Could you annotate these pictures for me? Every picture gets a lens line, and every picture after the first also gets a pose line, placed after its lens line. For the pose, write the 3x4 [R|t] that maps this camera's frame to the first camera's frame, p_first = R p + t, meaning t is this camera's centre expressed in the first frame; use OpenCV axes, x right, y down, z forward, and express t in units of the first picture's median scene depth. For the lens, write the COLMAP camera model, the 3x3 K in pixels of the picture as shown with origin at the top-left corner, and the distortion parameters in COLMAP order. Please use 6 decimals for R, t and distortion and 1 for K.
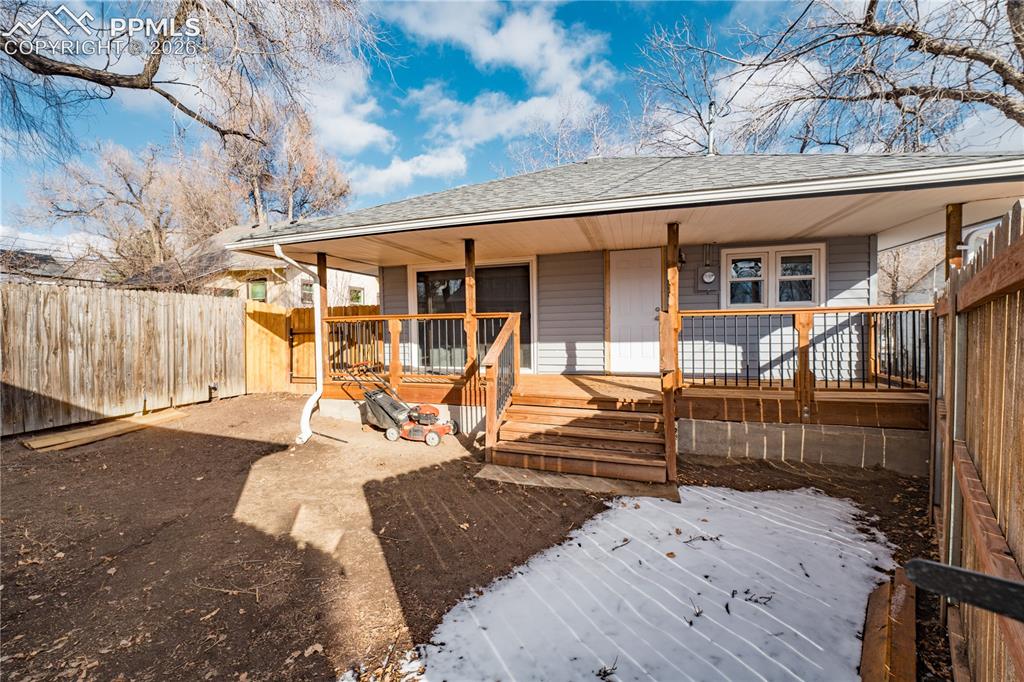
lens RADIAL K [[404.1, 0, 509.3], [0, 404.1, 339.1], [0, 0, 1]] dist [-0.008150, 0.000233]
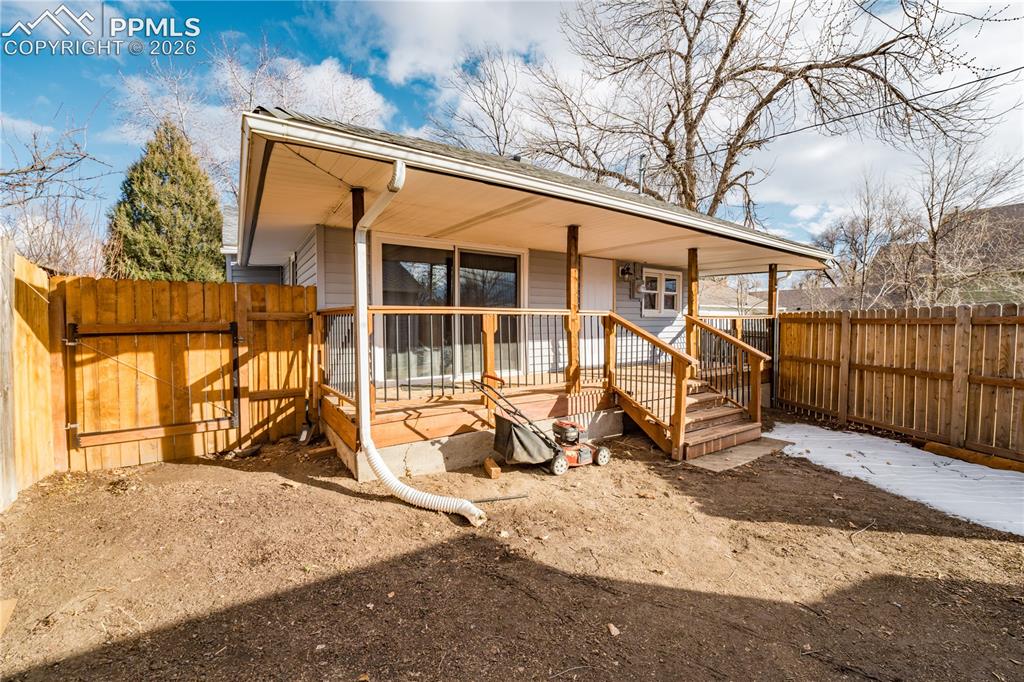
lens RADIAL K [[407.6, 0, 508.9], [0, 407.6, 334.6], [0, 0, 1]] dist [-0.017455, 0.000058]
pose [[0.622835, -0.011490, 0.782269, -0.839915], [0.012908, 0.999907, 0.004409, -0.014592], [-0.782246, 0.007352, 0.622926, 0.529676]]
